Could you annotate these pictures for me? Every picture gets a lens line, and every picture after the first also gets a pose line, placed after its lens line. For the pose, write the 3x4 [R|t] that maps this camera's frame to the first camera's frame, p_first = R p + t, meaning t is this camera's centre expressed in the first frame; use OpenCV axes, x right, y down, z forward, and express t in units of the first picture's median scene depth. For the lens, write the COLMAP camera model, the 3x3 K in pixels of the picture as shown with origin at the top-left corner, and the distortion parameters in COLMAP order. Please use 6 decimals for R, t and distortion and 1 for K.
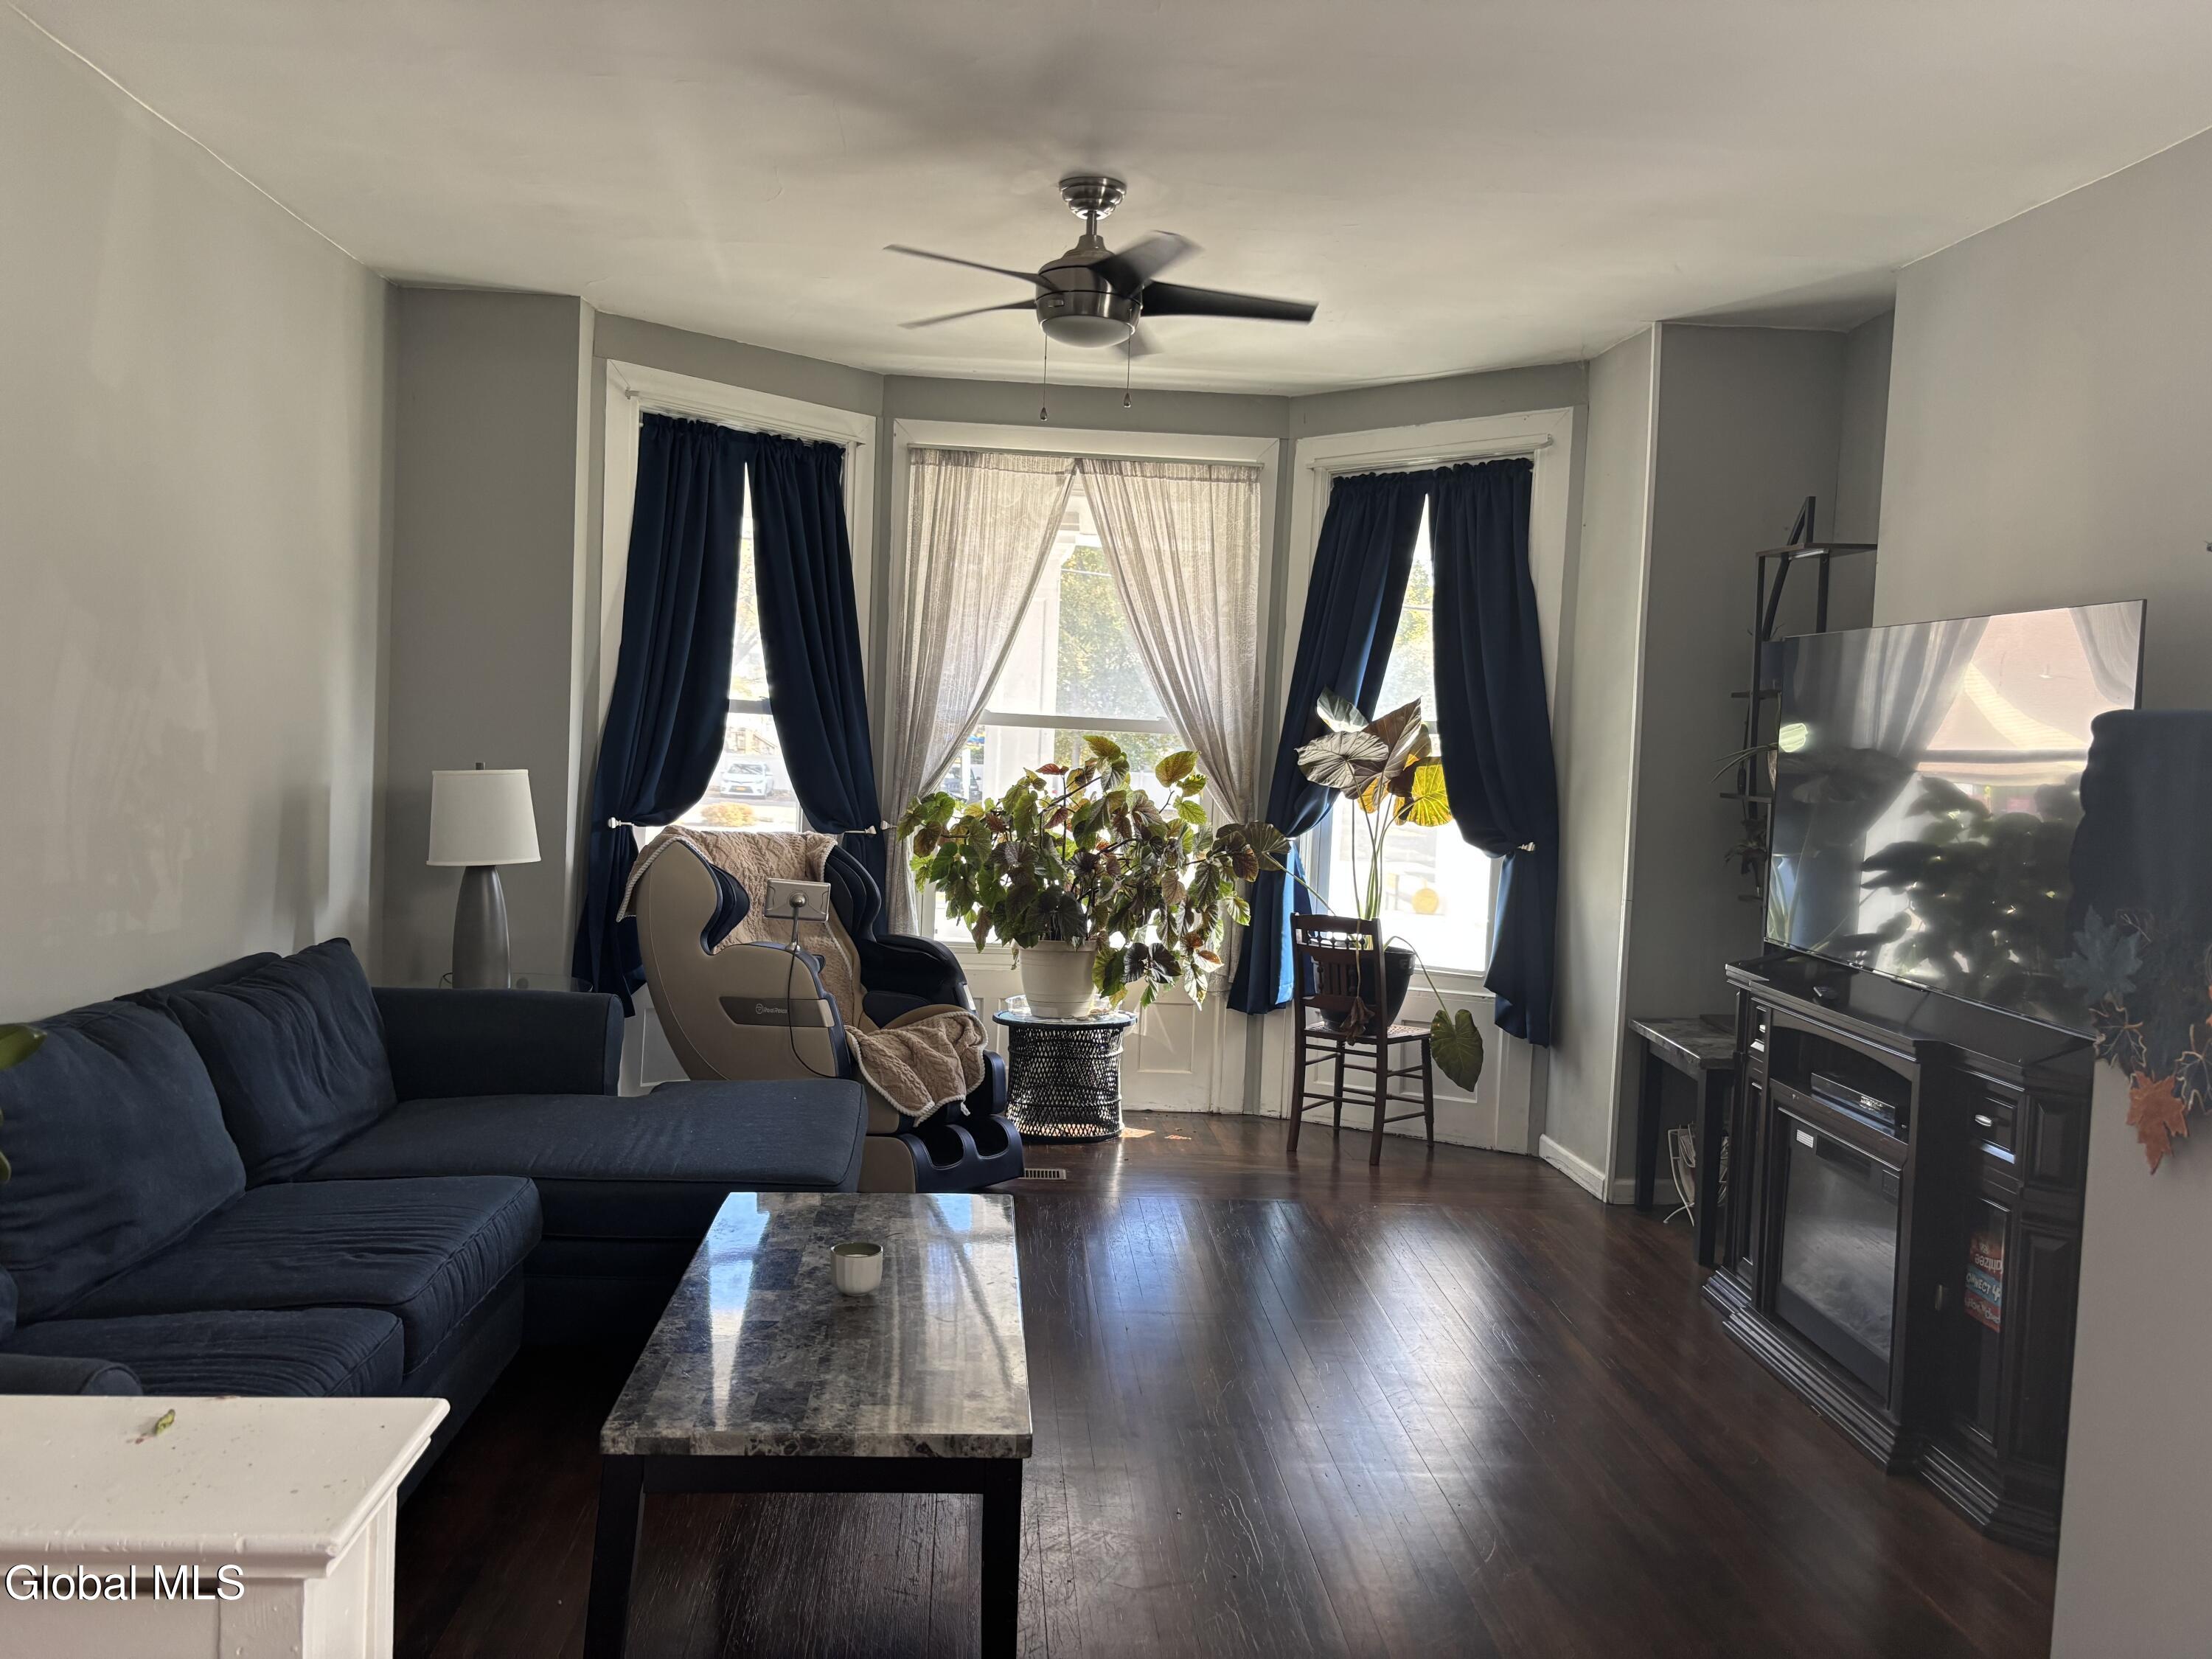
lens RADIAL K [[1676.5, 0, 1102.1], [0, 1676.5, 837.1], [0, 0, 1]] dist [0.046754, -0.052169]
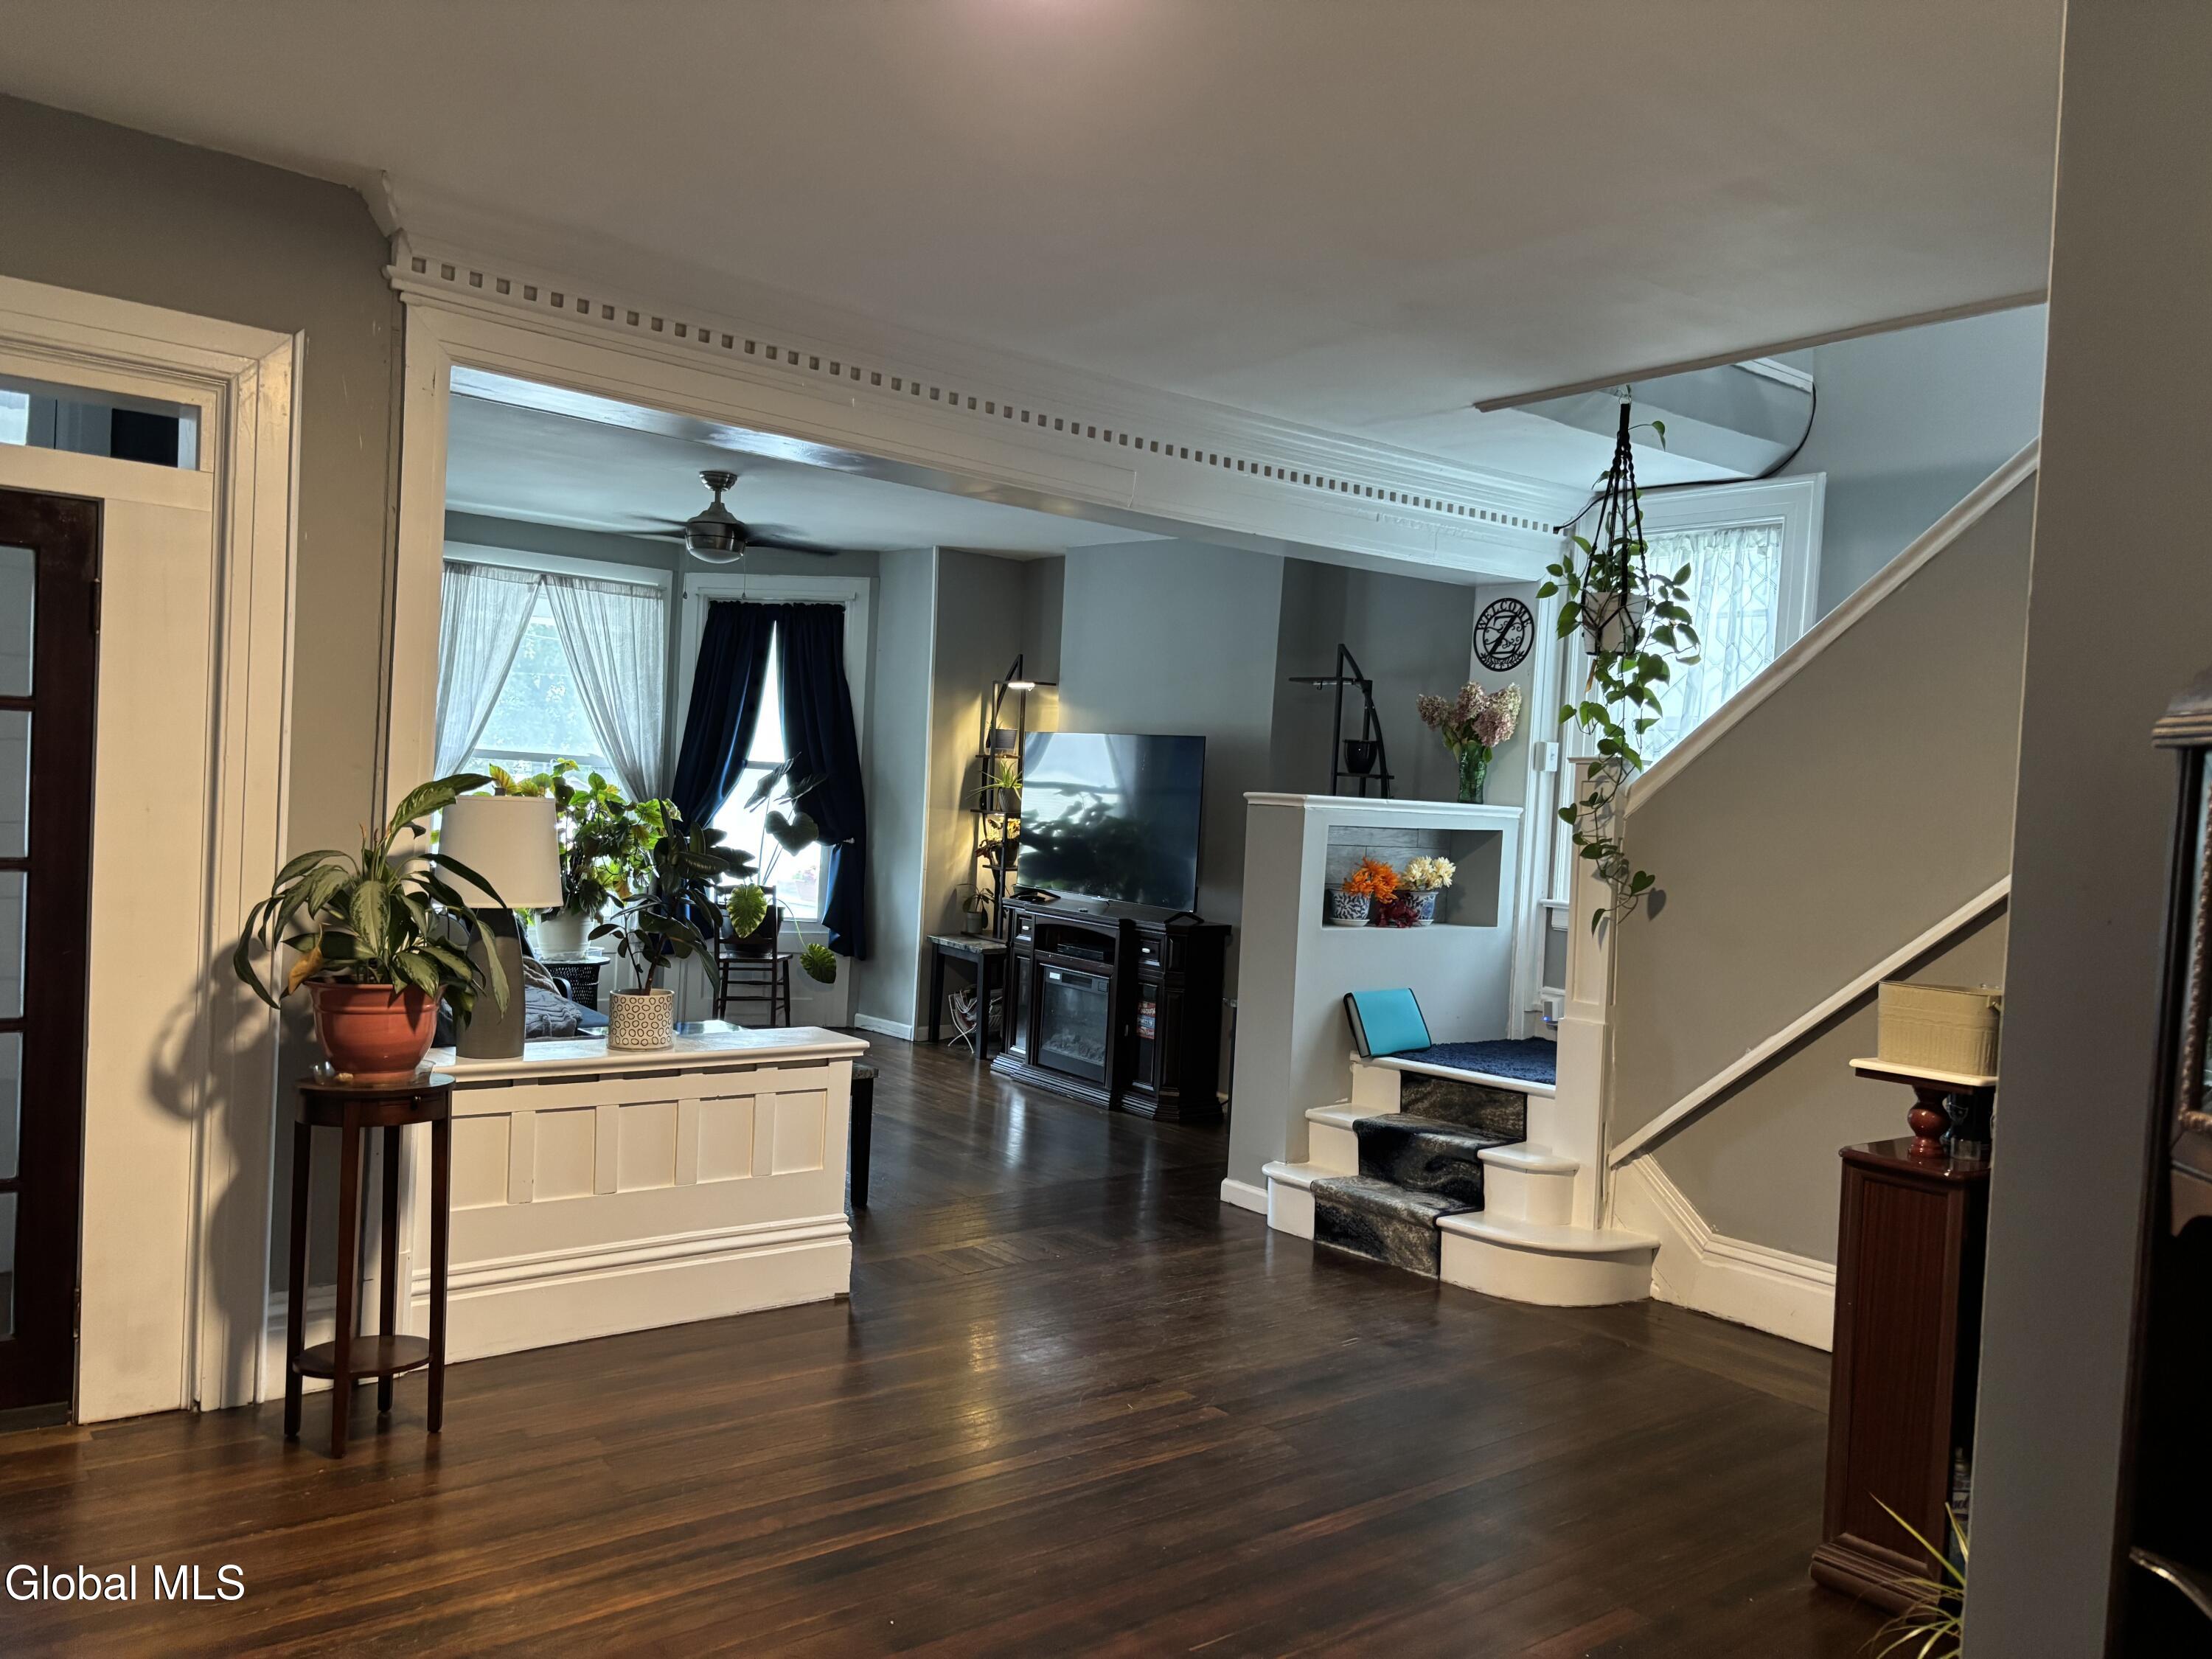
lens RADIAL K [[1676.5, 0, 1115.8], [0, 1676.5, 848.4], [0, 0, 1]] dist [0.046754, -0.052169]
pose [[0.813556, -0.013627, 0.581327, -0.505462], [0.009904, 0.999905, 0.009578, 0.000446], [-0.581402, -0.002035, 0.813614, -0.510124]]
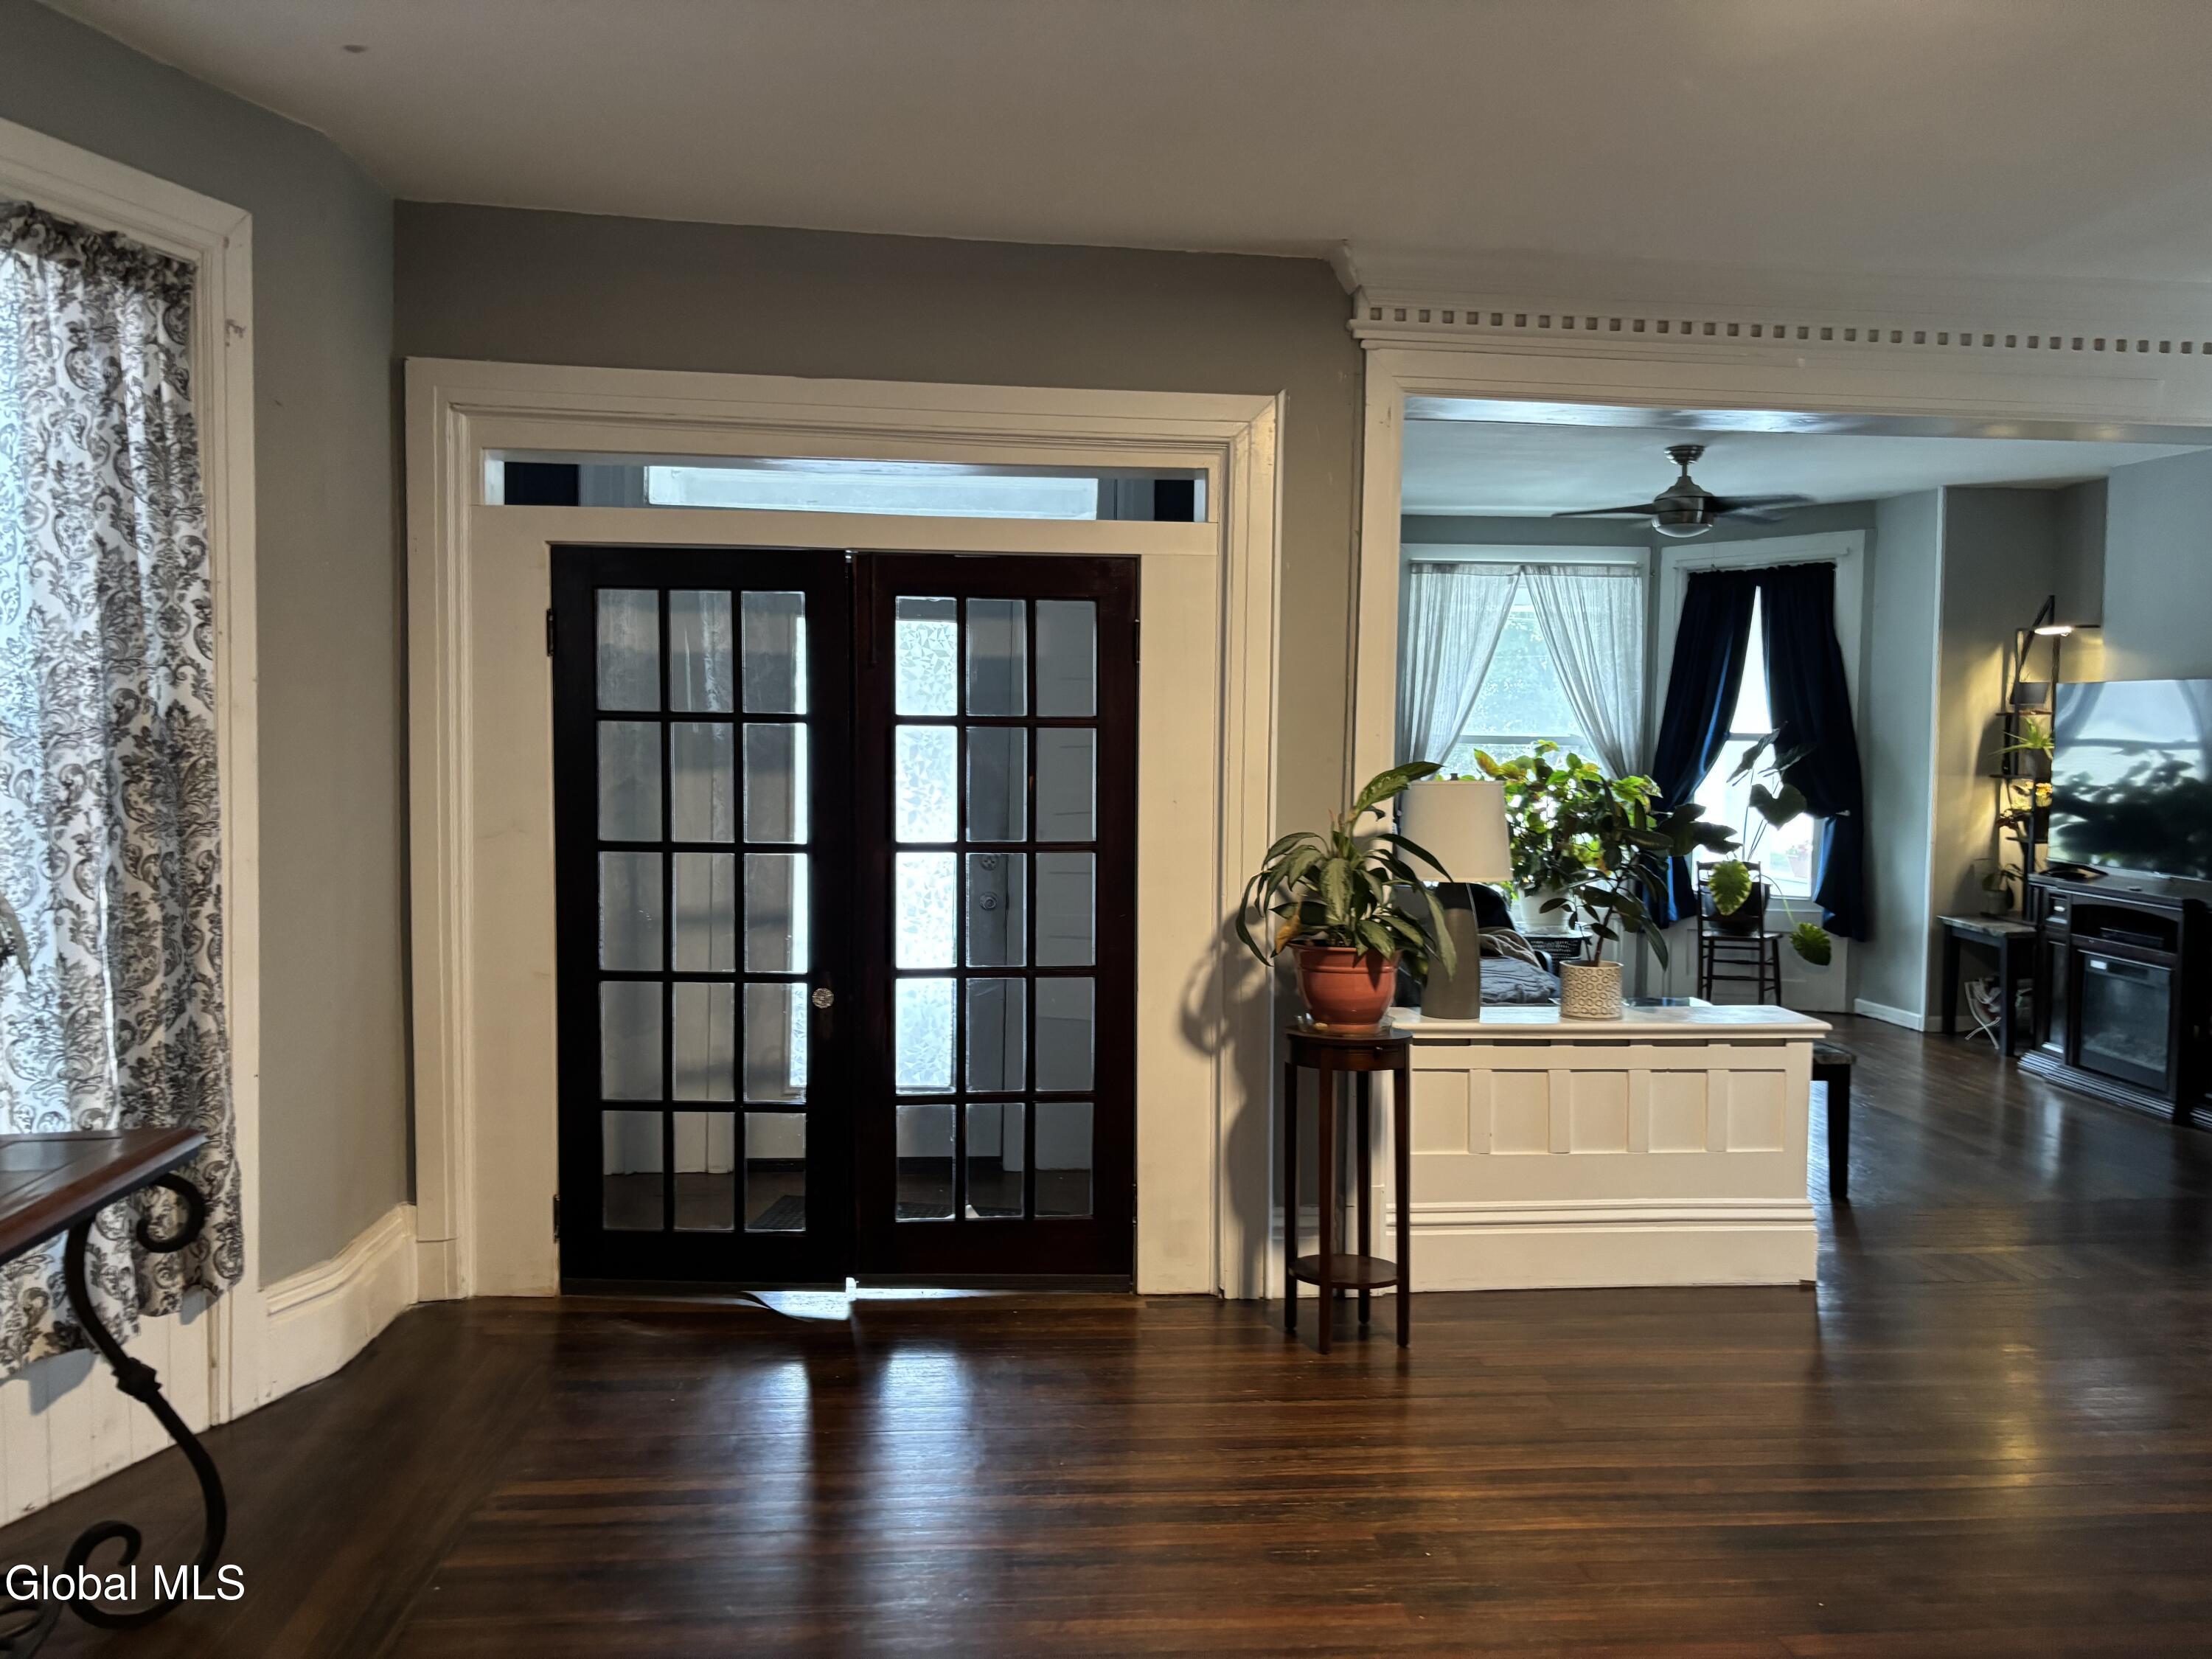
lens RADIAL K [[1676.5, 0, 1091.7], [0, 1676.5, 832.2], [0, 0, 1]] dist [0.046754, -0.052169]
pose [[0.999197, -0.030142, 0.026412, -0.493146], [0.030113, 0.999545, 0.001502, 0.000327], [-0.026445, -0.000706, 0.999650, -0.551393]]
